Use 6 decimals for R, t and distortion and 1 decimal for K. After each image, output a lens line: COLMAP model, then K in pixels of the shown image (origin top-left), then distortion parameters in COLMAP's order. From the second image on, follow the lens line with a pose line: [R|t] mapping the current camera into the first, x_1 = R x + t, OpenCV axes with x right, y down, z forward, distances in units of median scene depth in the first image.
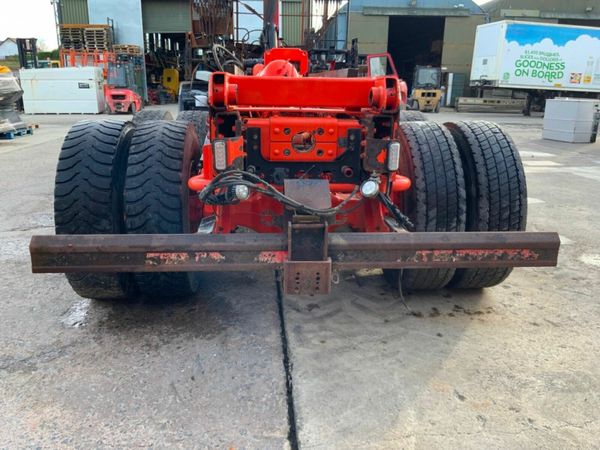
lens RADIAL K [[498.9, 0, 300.0], [0, 498.9, 225.0], [0, 0, 1]] dist [0.063681, -0.116826]
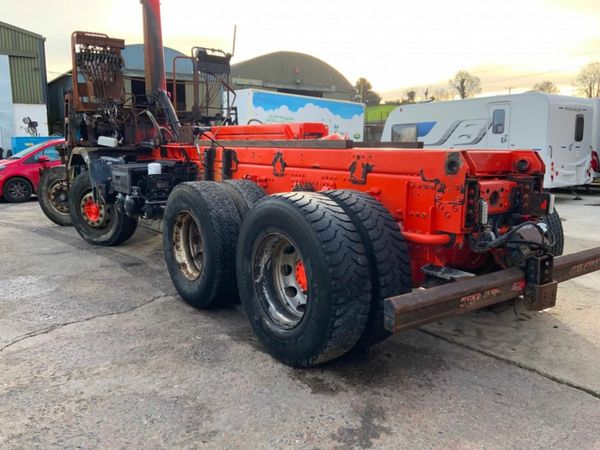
lens RADIAL K [[498.9, 0, 300.0], [0, 498.9, 225.0], [0, 0, 1]] dist [0.063681, -0.116826]
pose [[0.846011, -0.092742, 0.525038, -1.063132], [0.148905, 0.986670, -0.065652, -0.080977], [-0.511950, 0.133724, 0.848543, 0.132373]]
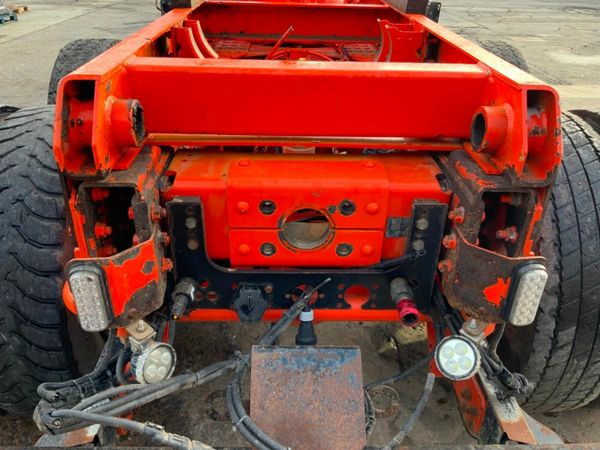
lens RADIAL K [[498.9, 0, 300.0], [0, 498.9, 225.0], [0, 0, 1]] dist [0.063681, -0.116826]
pose [[0.998483, 0.030232, -0.046026, 0.019733], [-0.018611, 0.971903, 0.234646, -0.252789], [0.051826, -0.233434, 0.970991, 0.547040]]
